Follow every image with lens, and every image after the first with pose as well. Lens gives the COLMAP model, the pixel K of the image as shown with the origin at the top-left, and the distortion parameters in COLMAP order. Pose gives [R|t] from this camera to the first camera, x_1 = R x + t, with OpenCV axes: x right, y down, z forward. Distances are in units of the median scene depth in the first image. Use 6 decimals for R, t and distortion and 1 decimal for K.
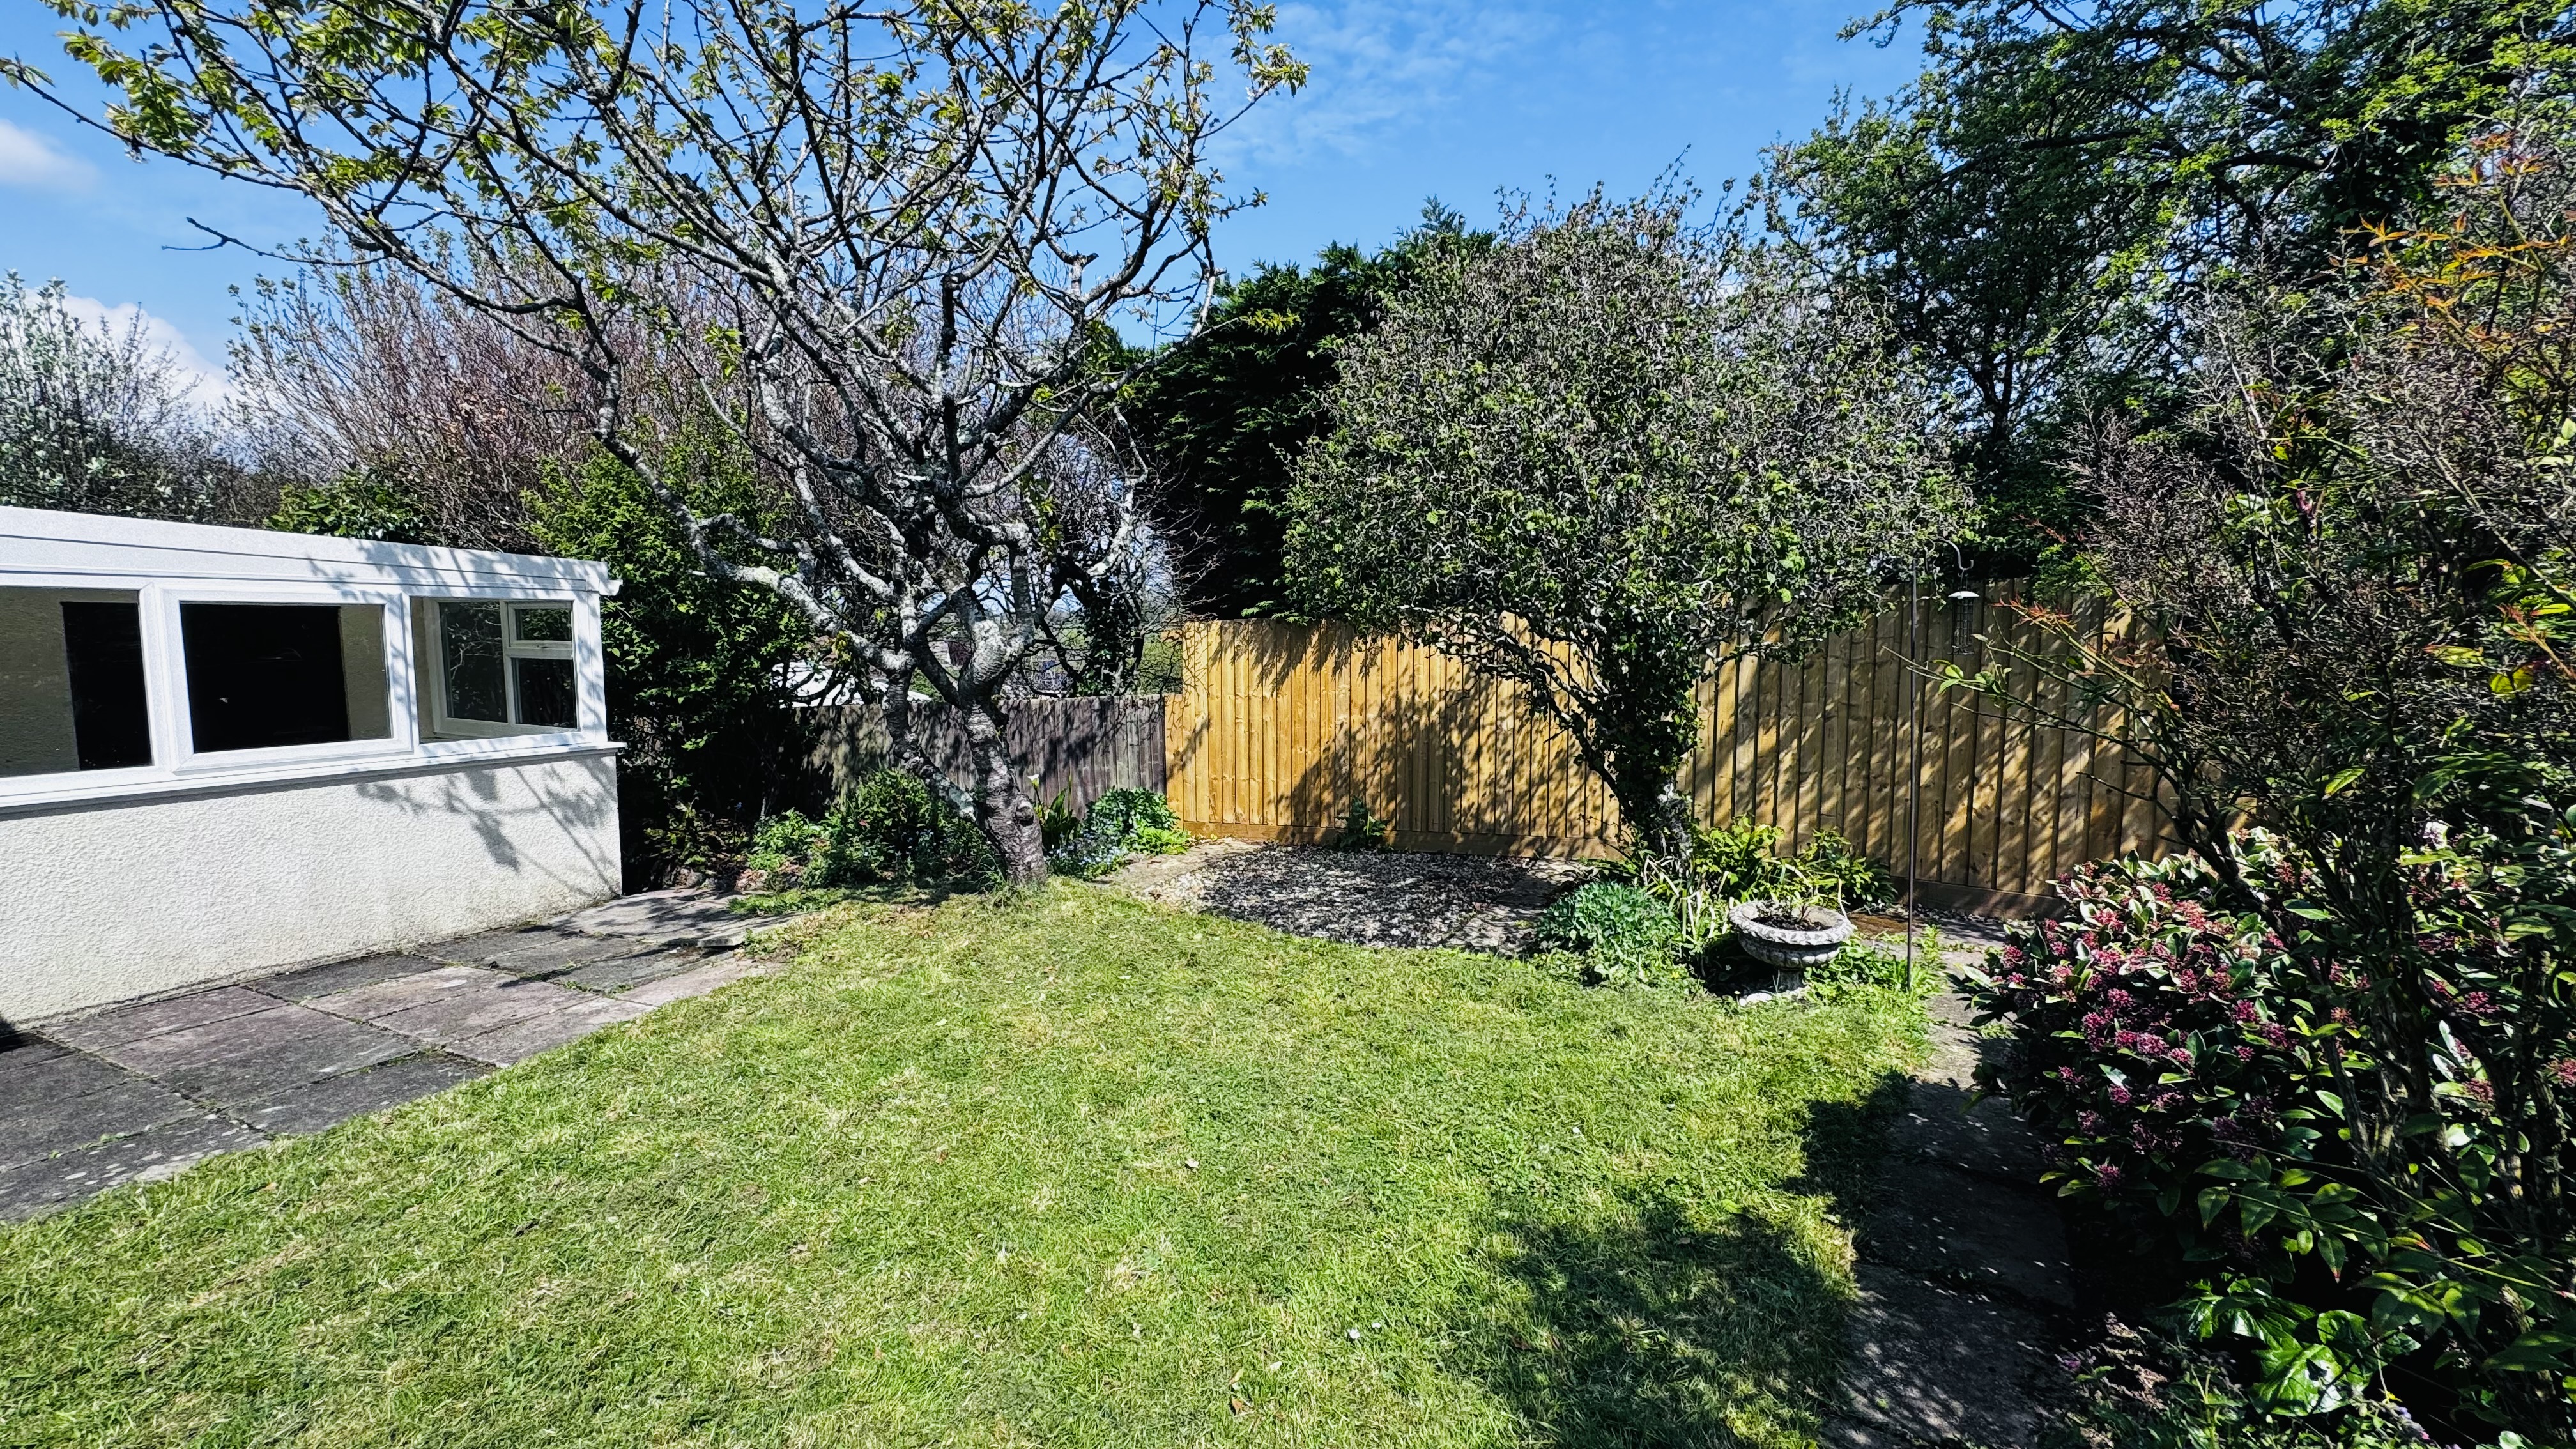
lens RADIAL K [[1028.5, 0, 1288.0], [0, 1028.5, 724.5], [0, 0, 1]] dist [-0.002035, 0.000439]
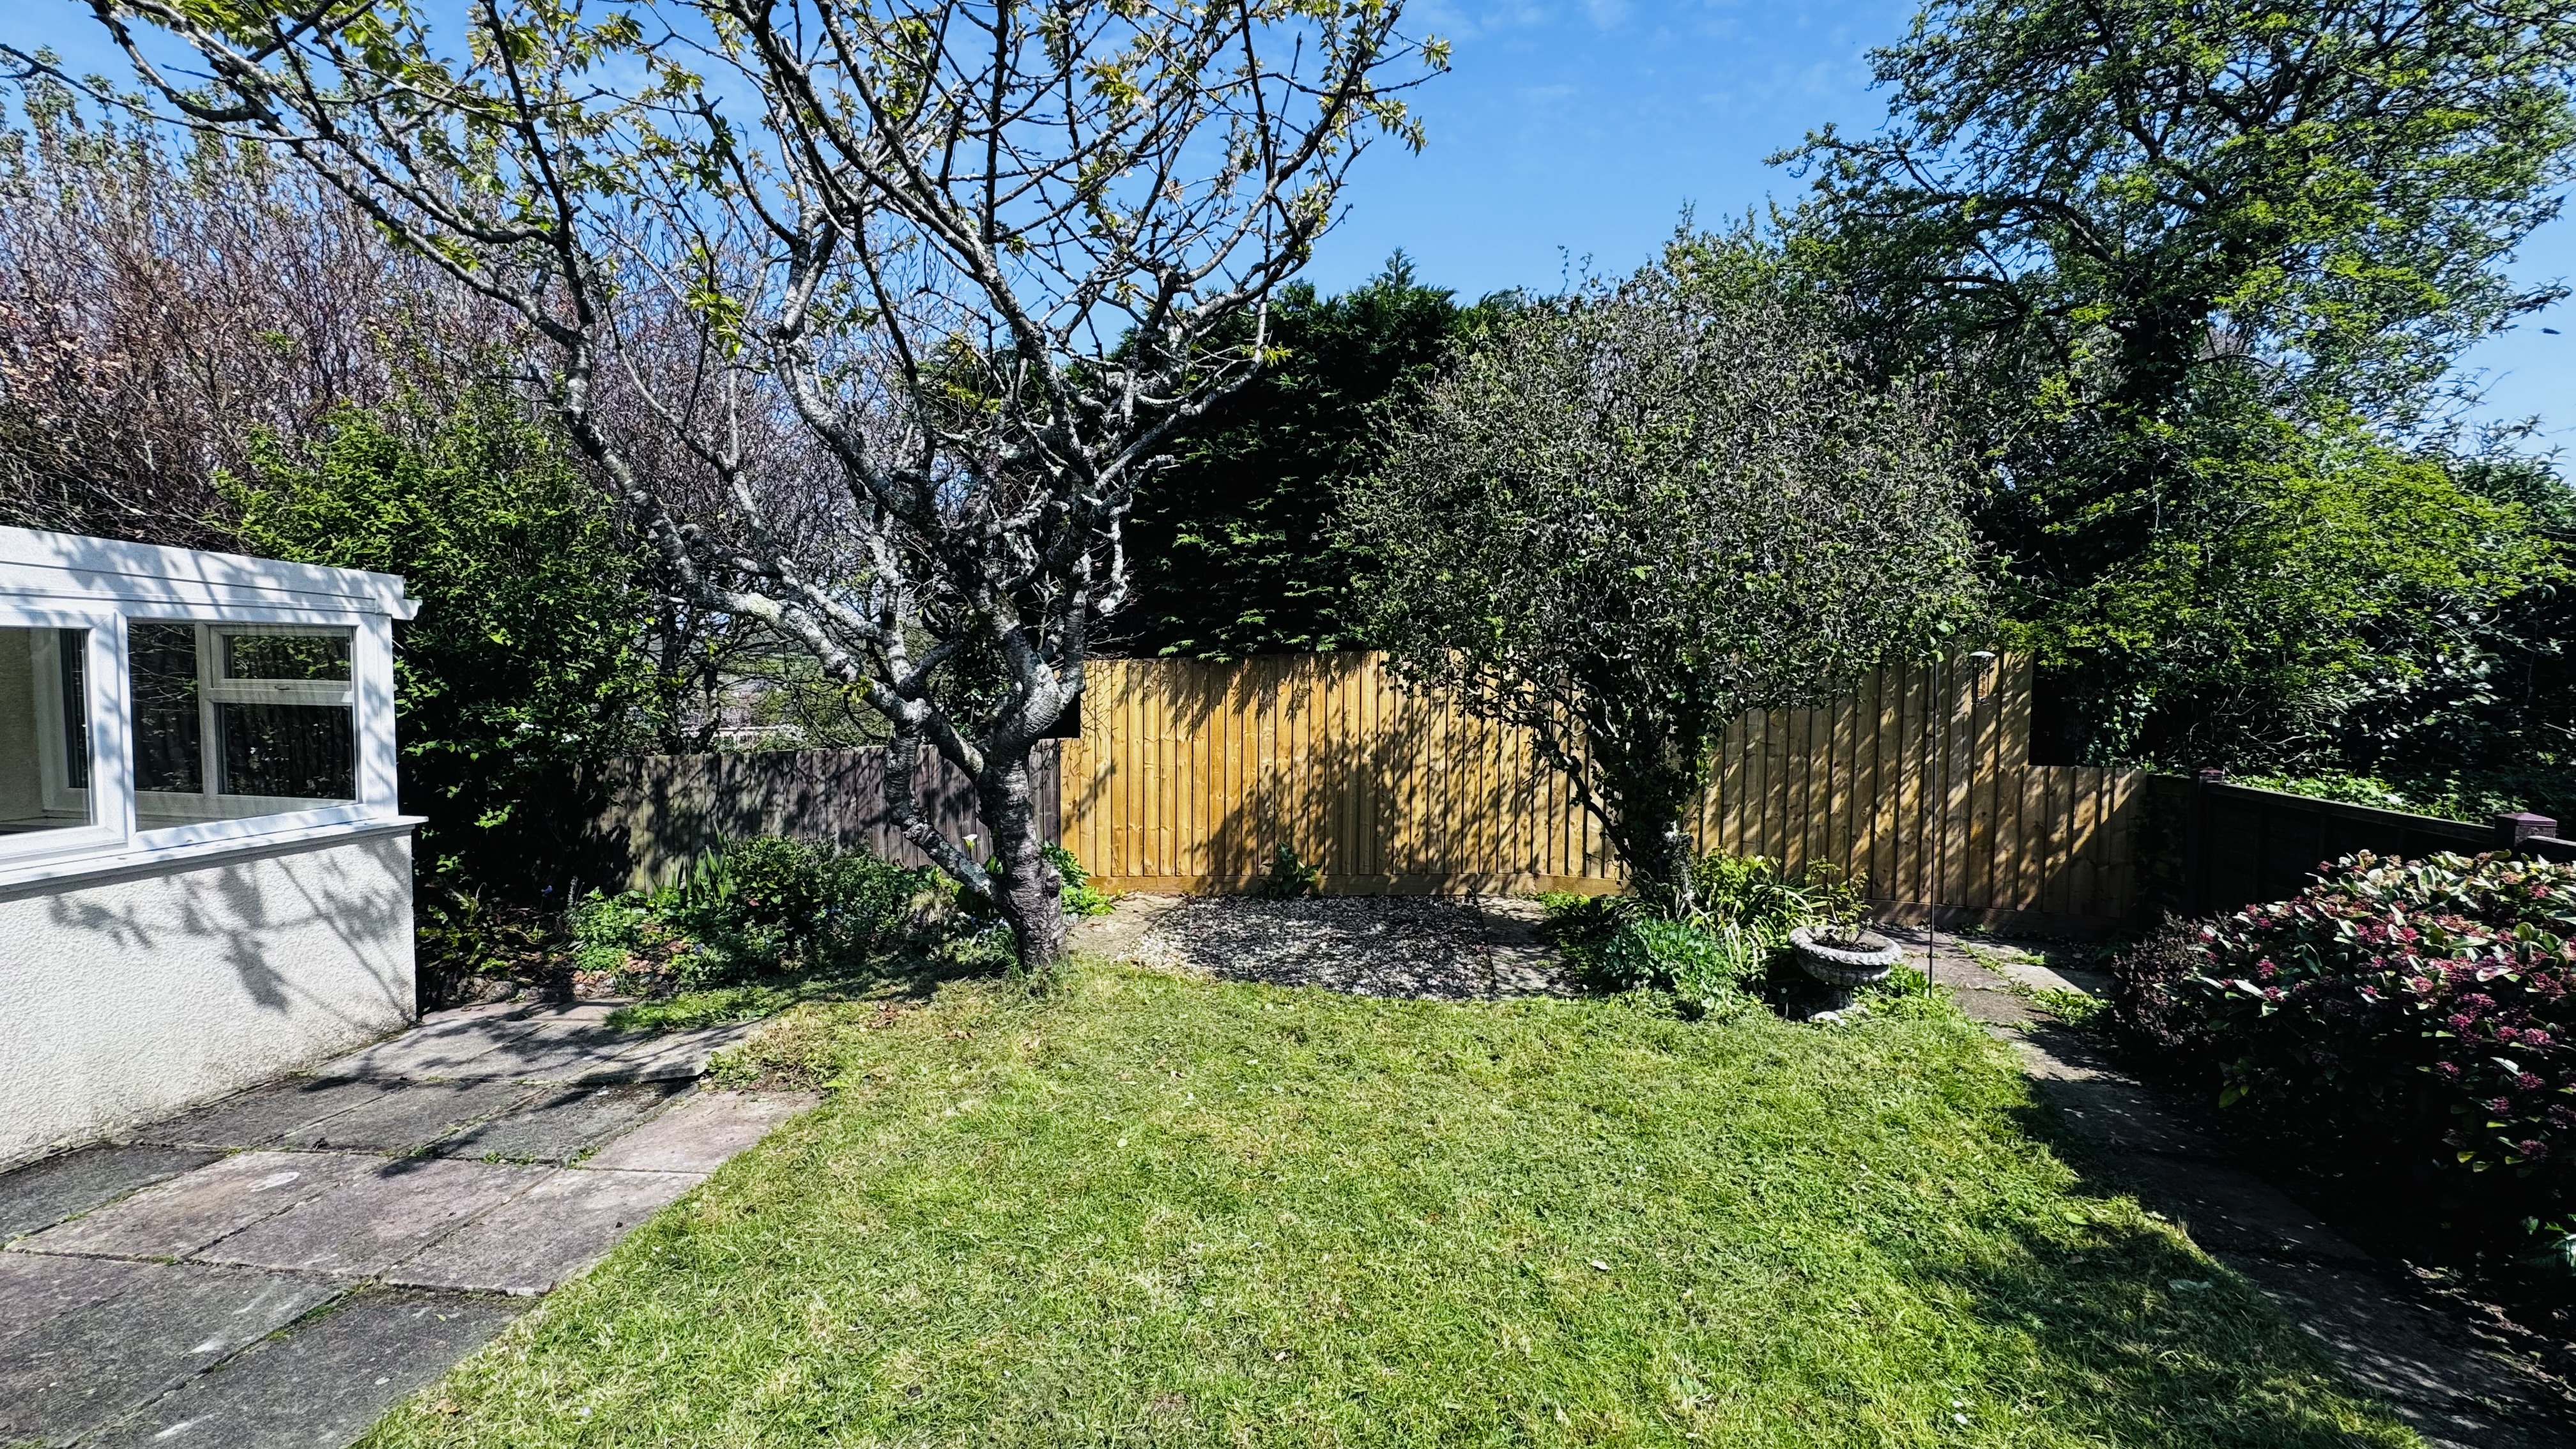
lens RADIAL K [[1028.5, 0, 1288.0], [0, 1028.5, 724.5], [0, 0, 1]] dist [-0.002035, 0.000439]
pose [[0.947212, -0.008710, 0.320491, -0.289993], [0.018164, 0.999483, -0.026521, -0.018106], [-0.320094, 0.030942, 0.946880, 0.087862]]
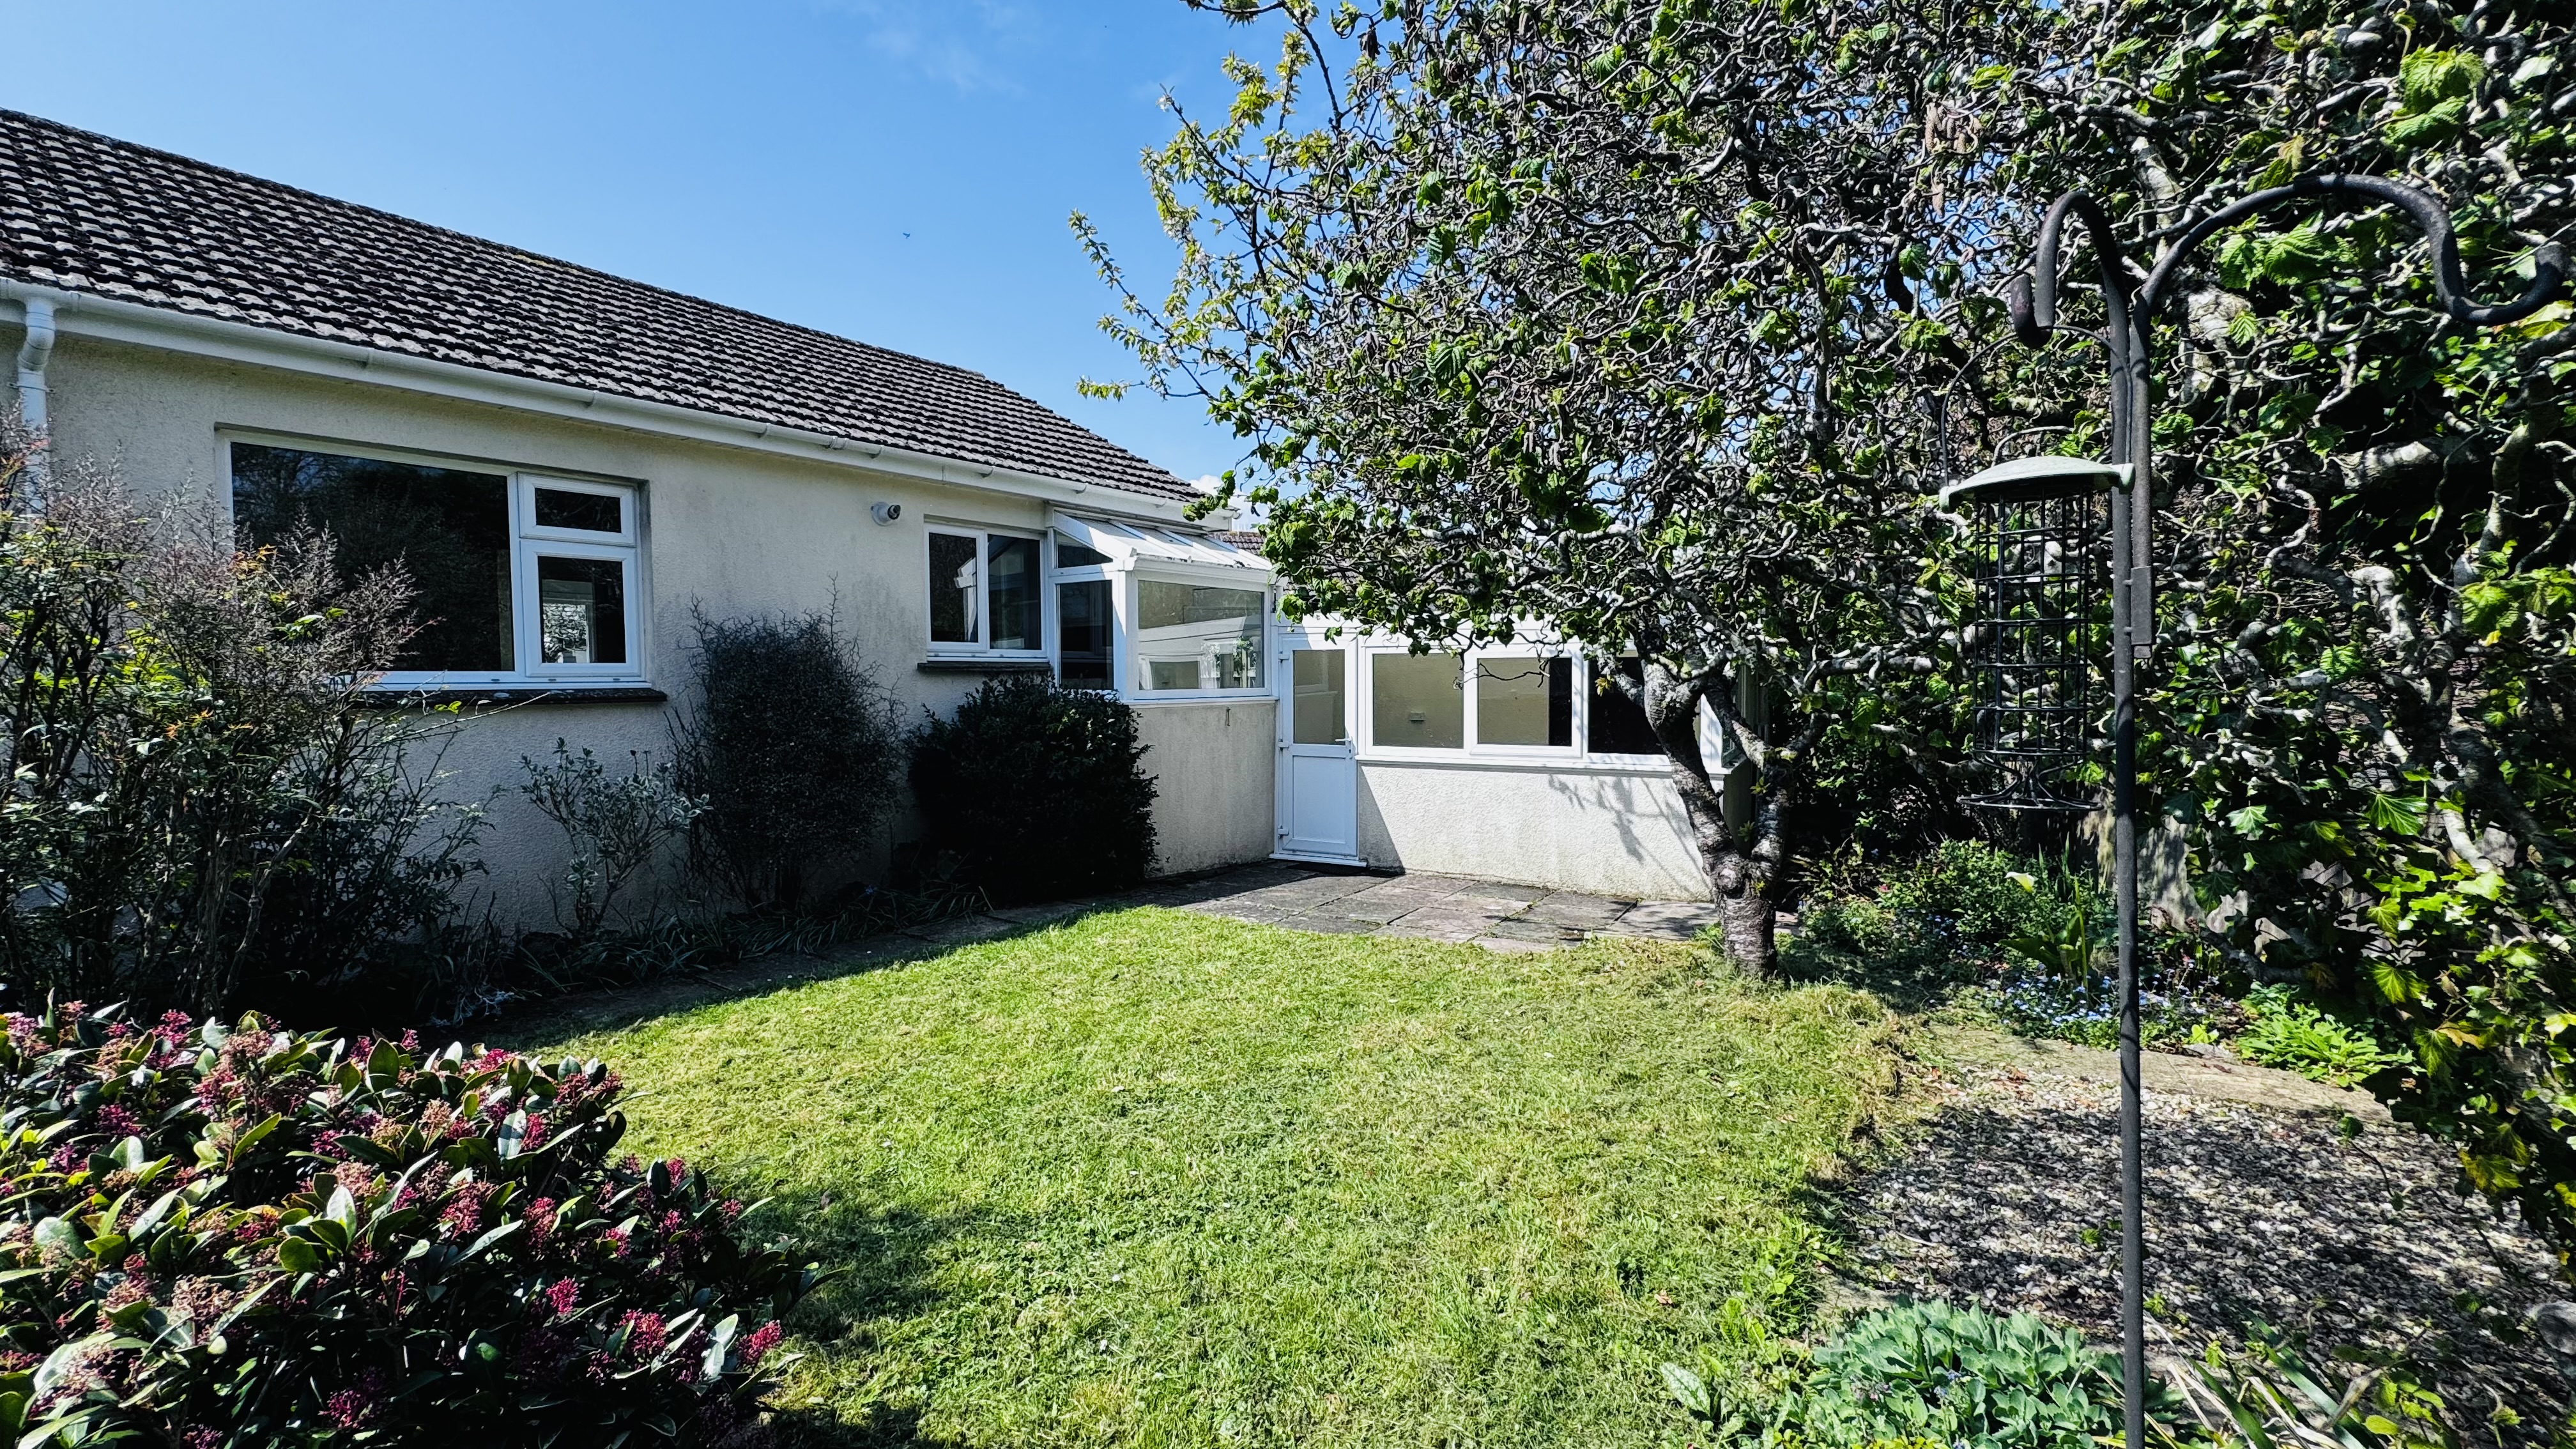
lens RADIAL K [[1028.5, 0, 1288.0], [0, 1028.5, 724.5], [0, 0, 1]] dist [-0.002035, 0.000439]
pose [[-0.031482, 0.049813, -0.998262, 0.517961], [-0.083871, 0.995103, 0.052300, -0.052315], [0.995979, 0.085372, -0.027150, 0.535368]]
